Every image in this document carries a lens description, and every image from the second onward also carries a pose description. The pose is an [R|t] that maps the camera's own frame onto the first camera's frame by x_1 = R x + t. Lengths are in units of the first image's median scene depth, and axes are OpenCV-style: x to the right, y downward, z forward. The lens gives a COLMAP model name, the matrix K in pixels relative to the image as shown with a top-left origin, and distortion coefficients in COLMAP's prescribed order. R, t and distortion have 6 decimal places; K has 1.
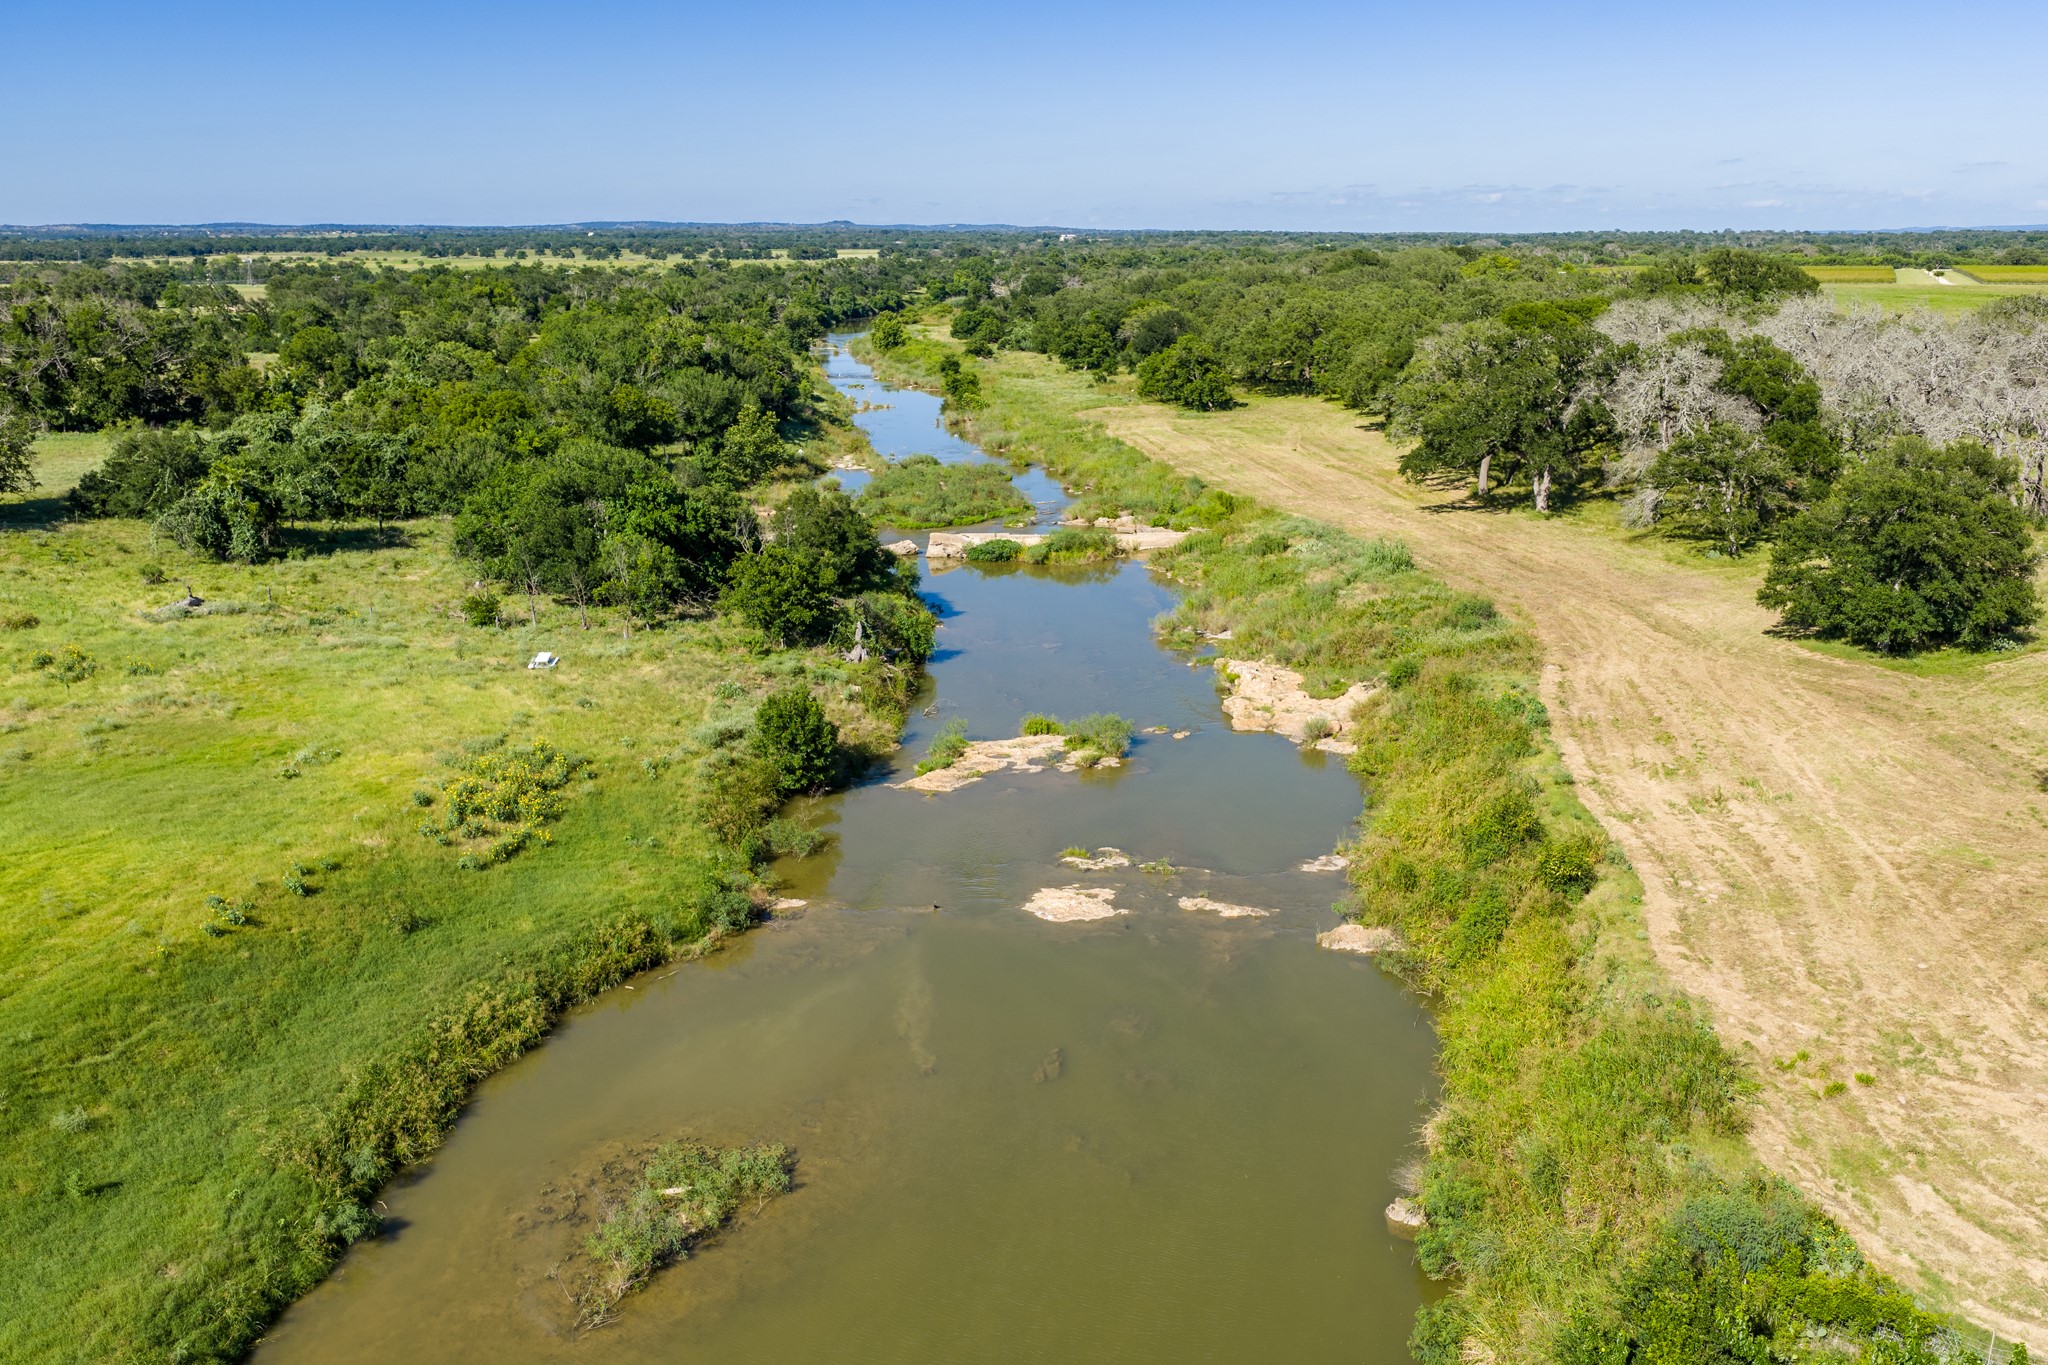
lens RADIAL K [[1756.6, 0, 1024.0], [0, 1756.6, 682.5], [0, 0, 1]] dist [0.067727, -0.001194]
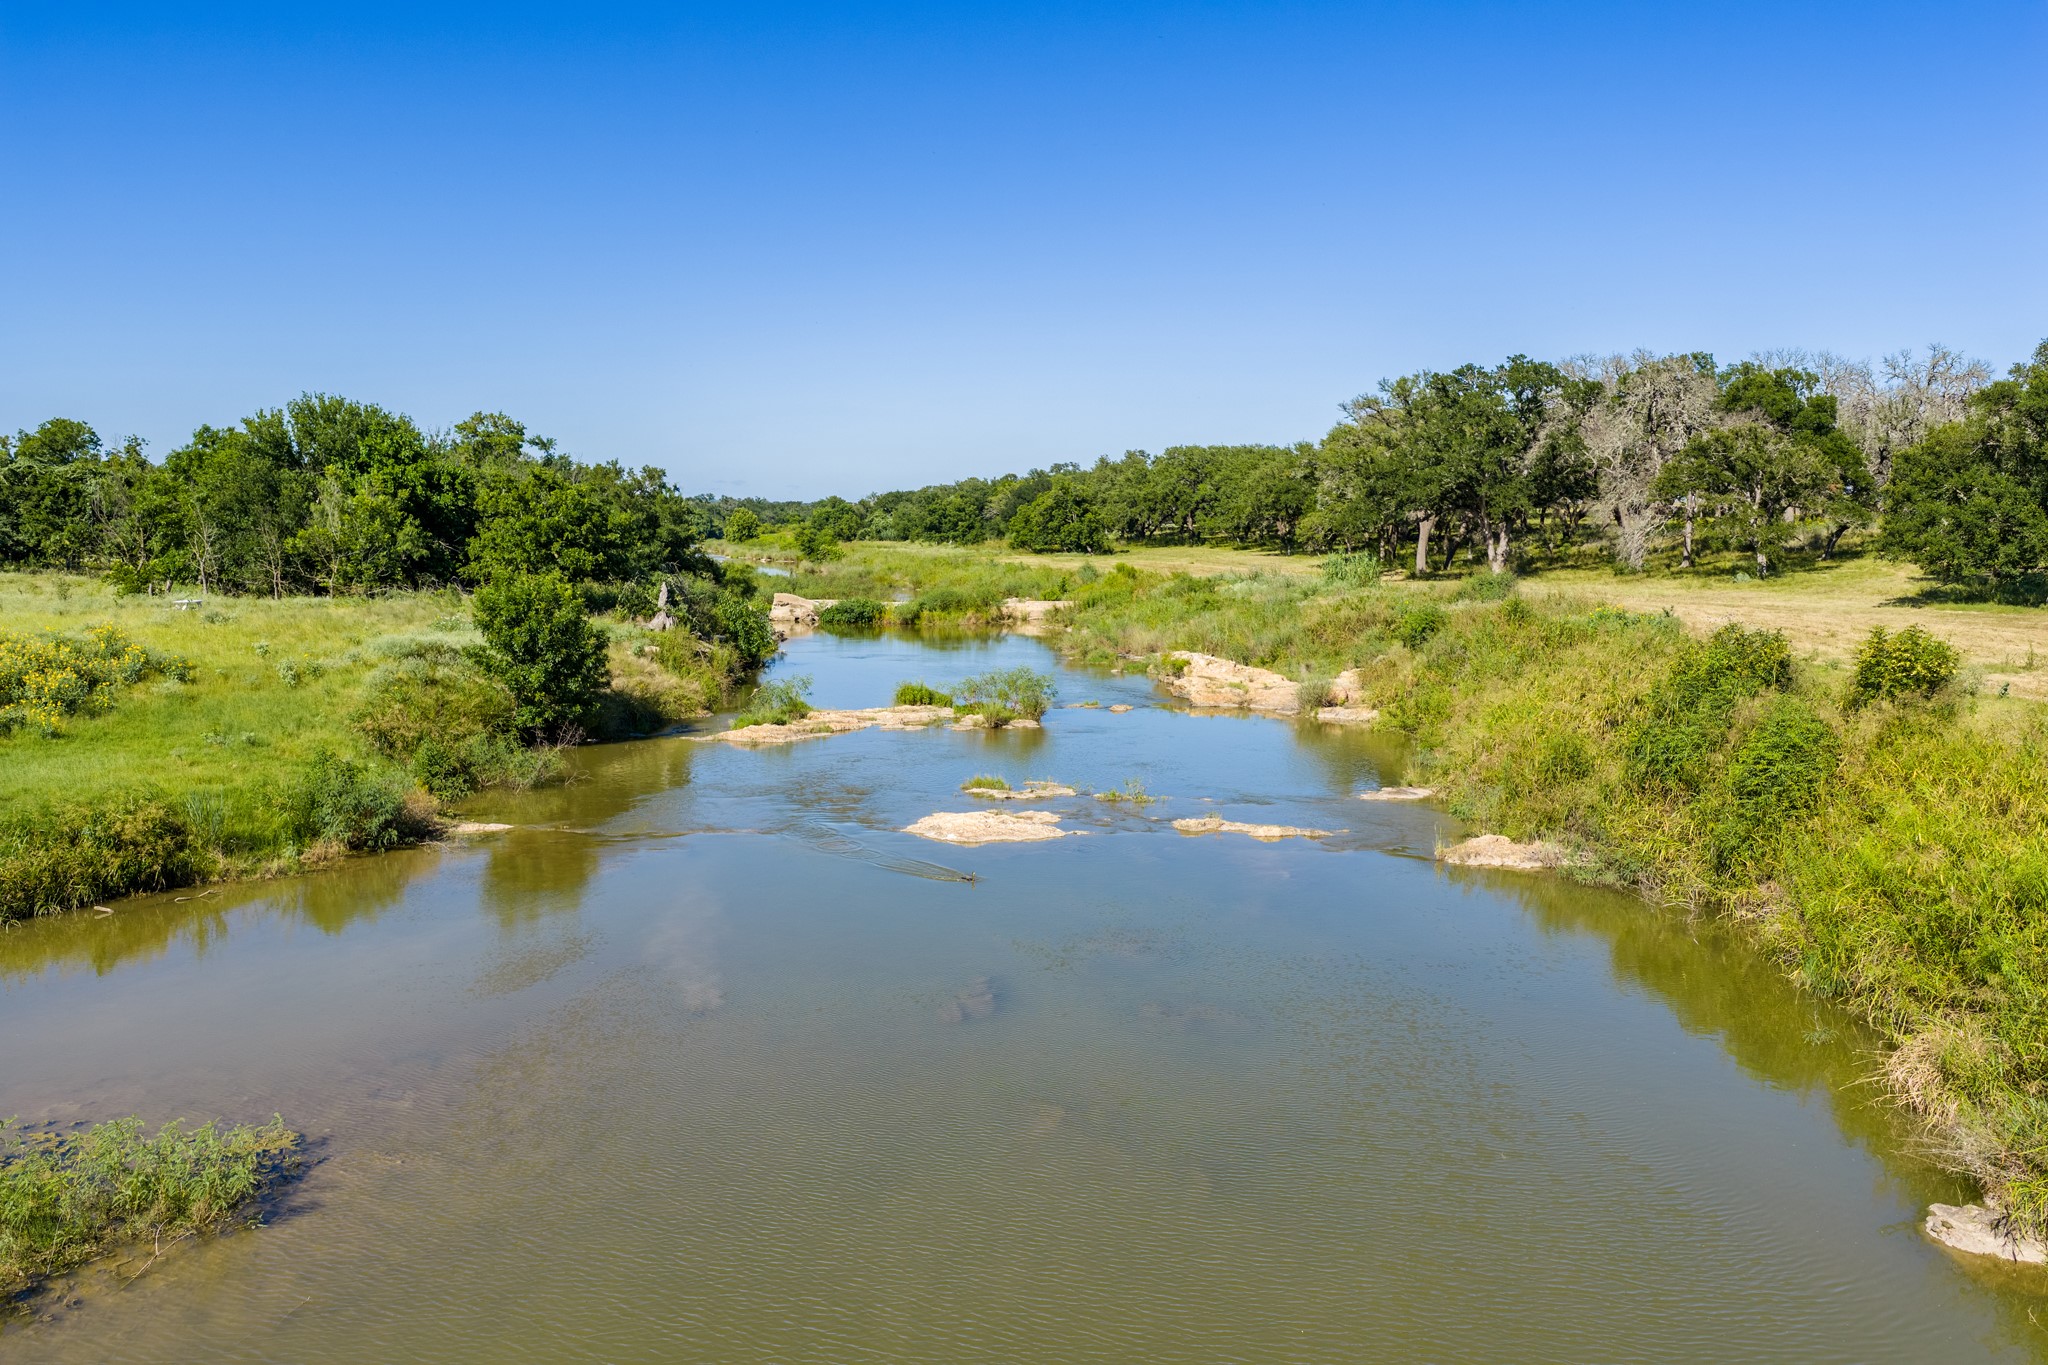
lens RADIAL K [[1719.4, 0, 1024.0], [0, 1719.4, 682.5], [0, 0, 1]] dist [0.029388, -0.005009]
pose [[0.996492, 0.009949, 0.083101, -0.005385], [0.002694, 0.988583, -0.150653, 0.112367], [-0.083651, 0.150348, 0.985088, 0.303166]]
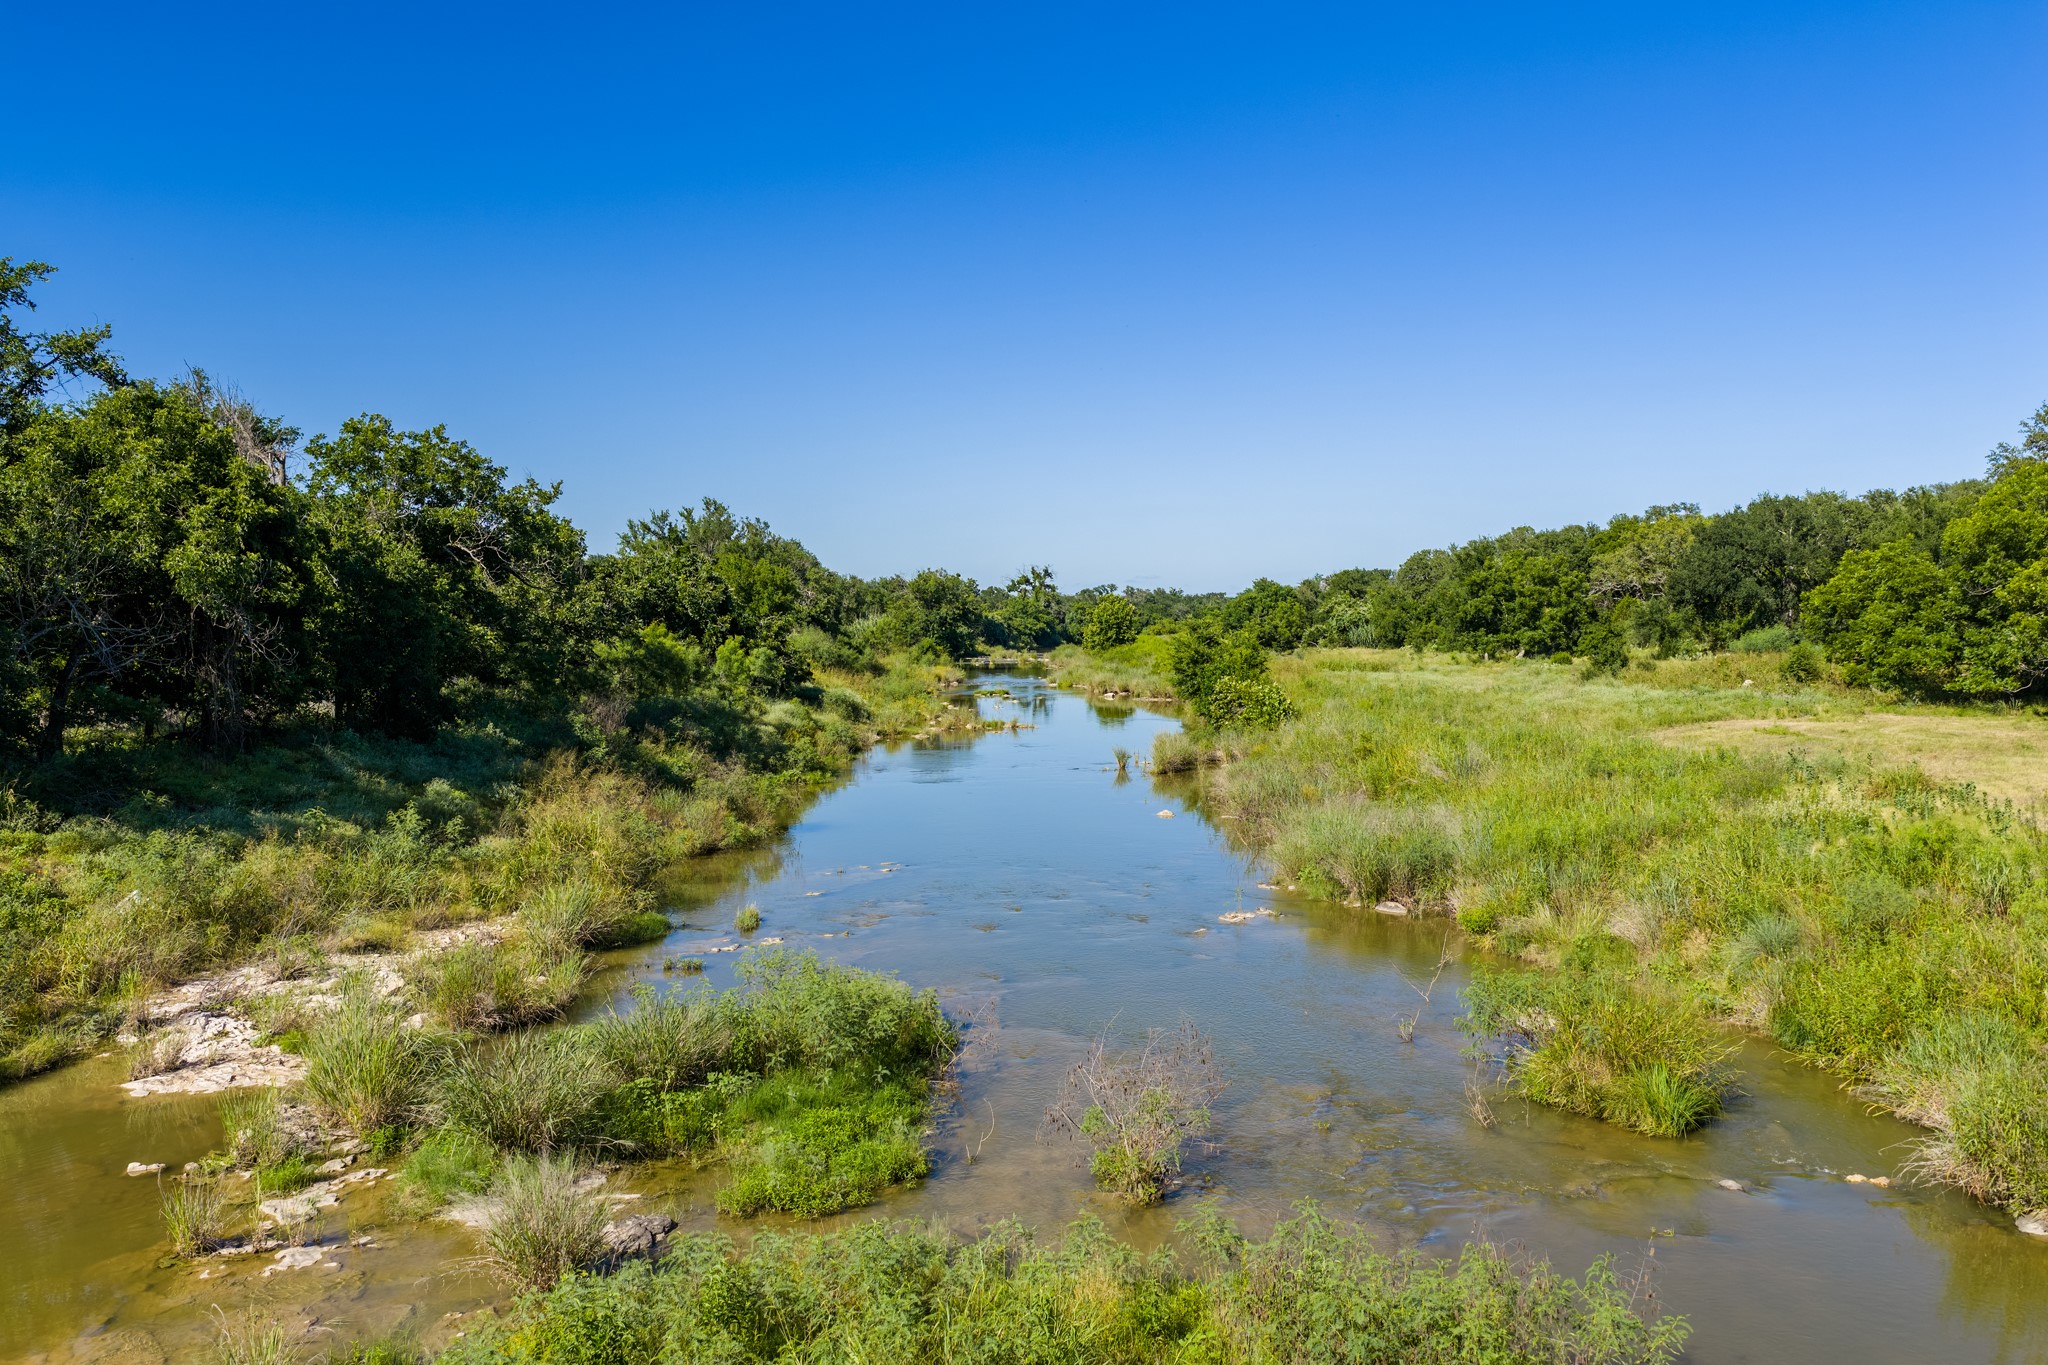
lens RADIAL K [[1719.4, 0, 1024.0], [0, 1719.4, 682.5], [0, 0, 1]] dist [0.029388, -0.005009]
pose [[0.986136, 0.011907, -0.165510, -0.045676], [-0.045471, 0.978635, -0.200515, -0.264583], [0.159586, 0.205261, 0.965609, 1.843944]]
